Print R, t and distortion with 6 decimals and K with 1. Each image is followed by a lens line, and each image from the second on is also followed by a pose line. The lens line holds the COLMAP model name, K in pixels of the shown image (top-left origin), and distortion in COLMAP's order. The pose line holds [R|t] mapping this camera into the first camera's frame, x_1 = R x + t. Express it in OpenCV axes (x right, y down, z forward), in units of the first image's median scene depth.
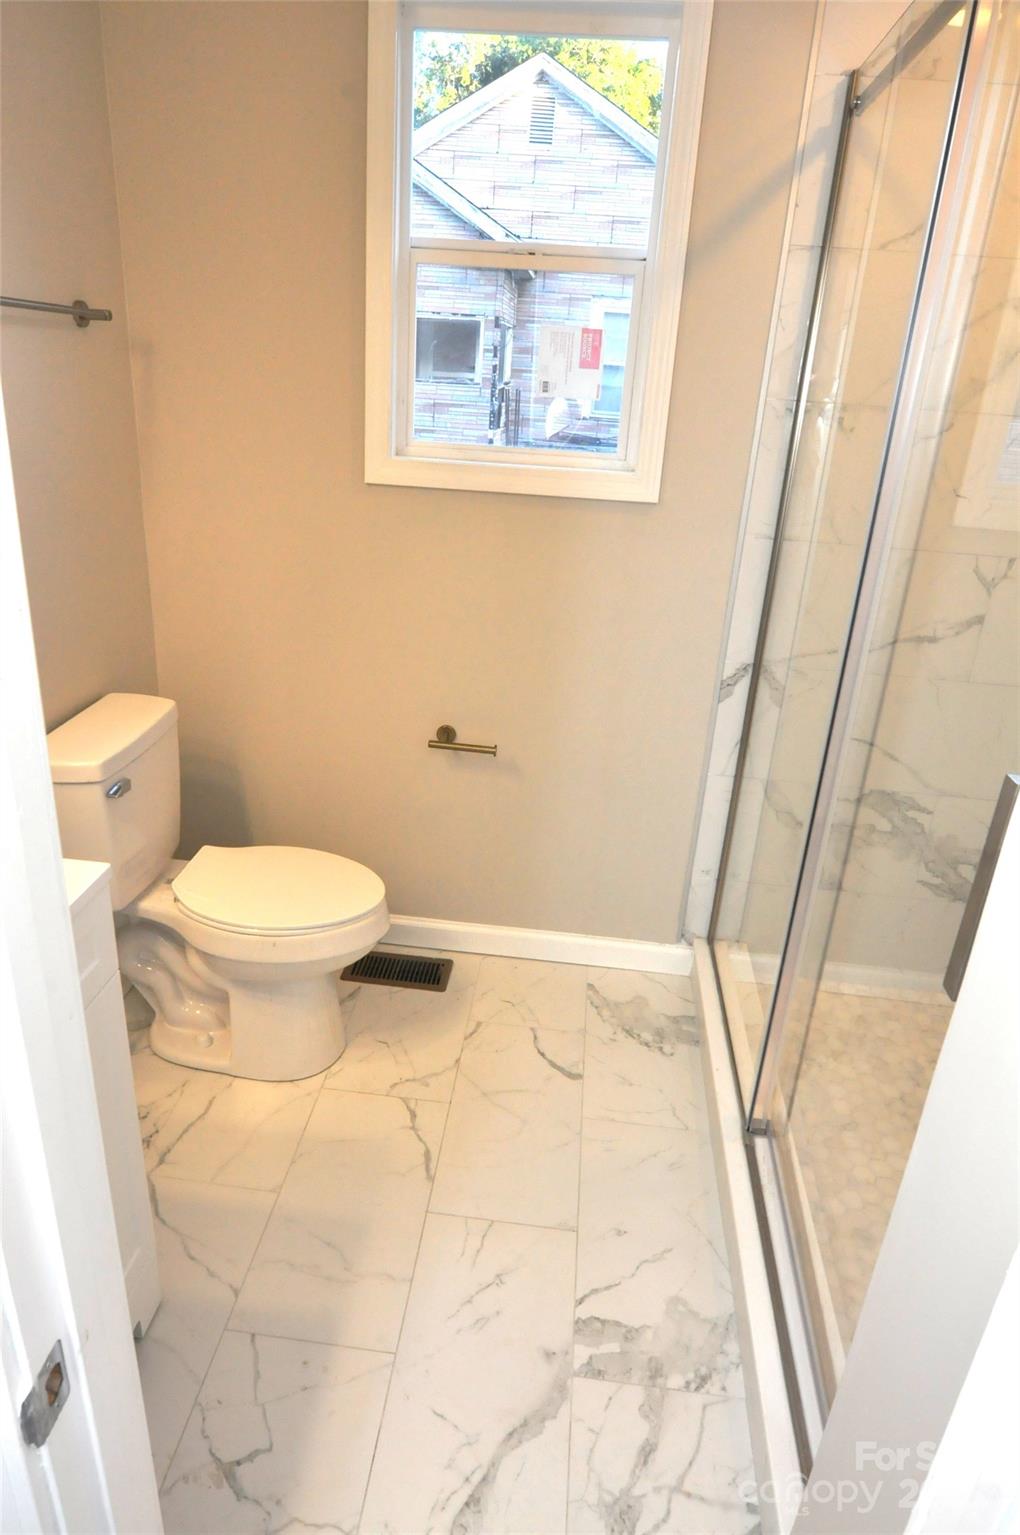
lens RADIAL K [[935.4, 0, 510.0], [0, 935.4, 767.5], [0, 0, 1]] dist [-0.005429, -0.002712]
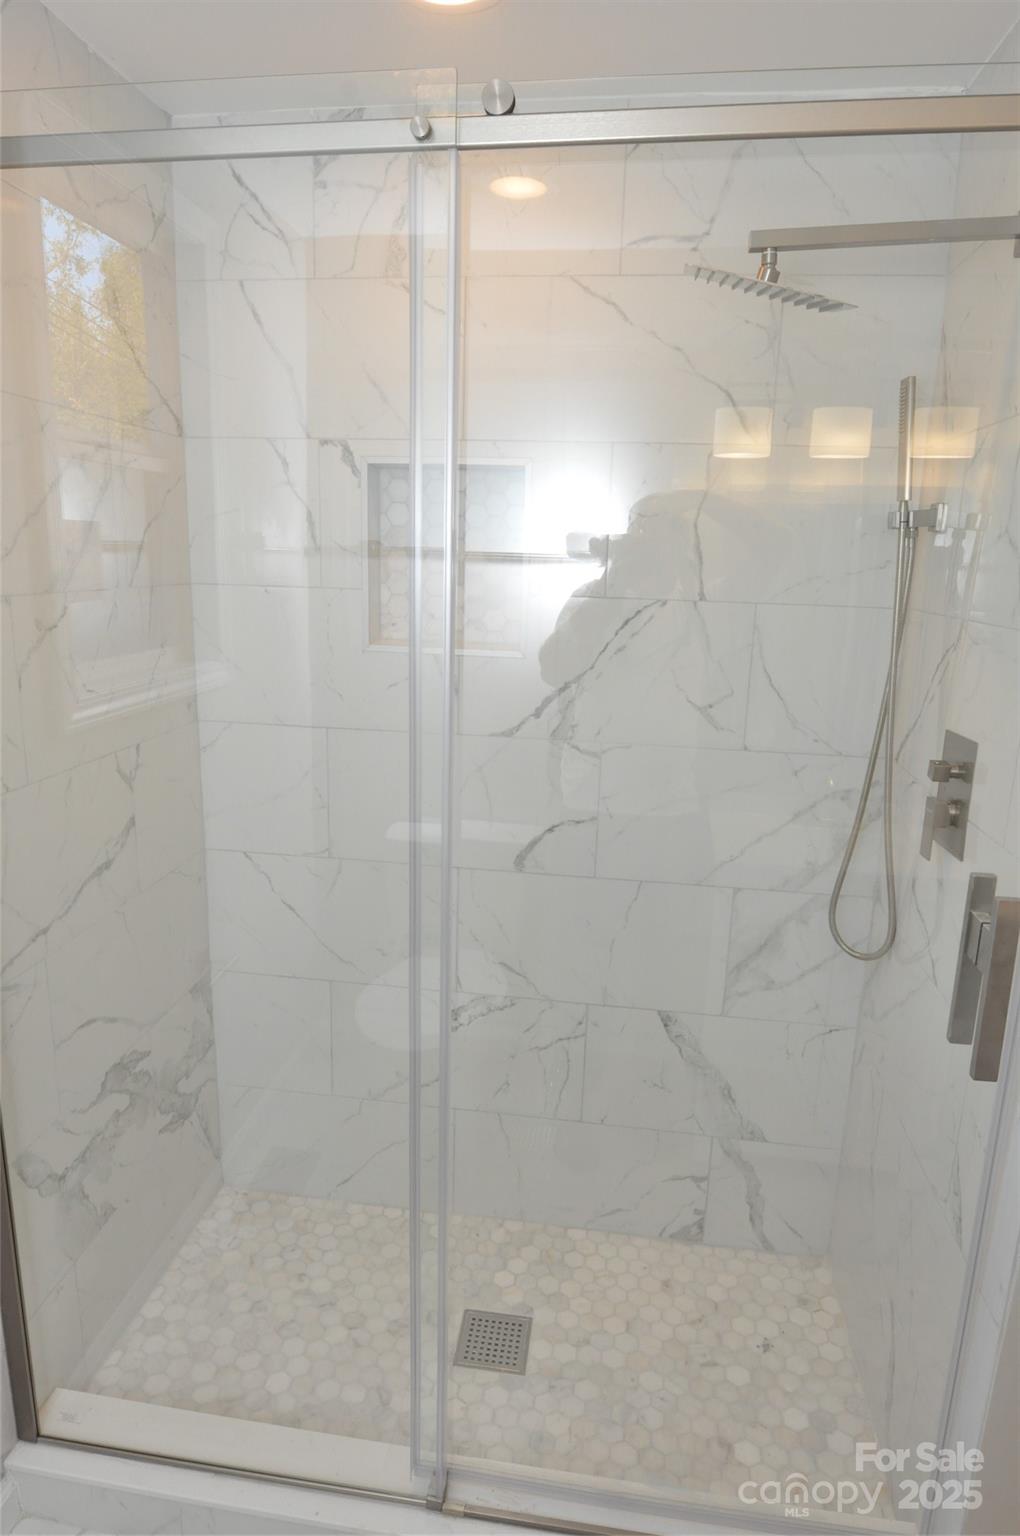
lens RADIAL K [[936.0, 0, 510.0], [0, 936.0, 768.0], [0, 0, 1]] dist [-0.005429, -0.002712]
pose [[0.051856, -0.292618, 0.954822, -0.250636], [0.373020, 0.892582, 0.253285, -0.274356], [-0.926373, 0.343033, 0.155438, 0.519548]]
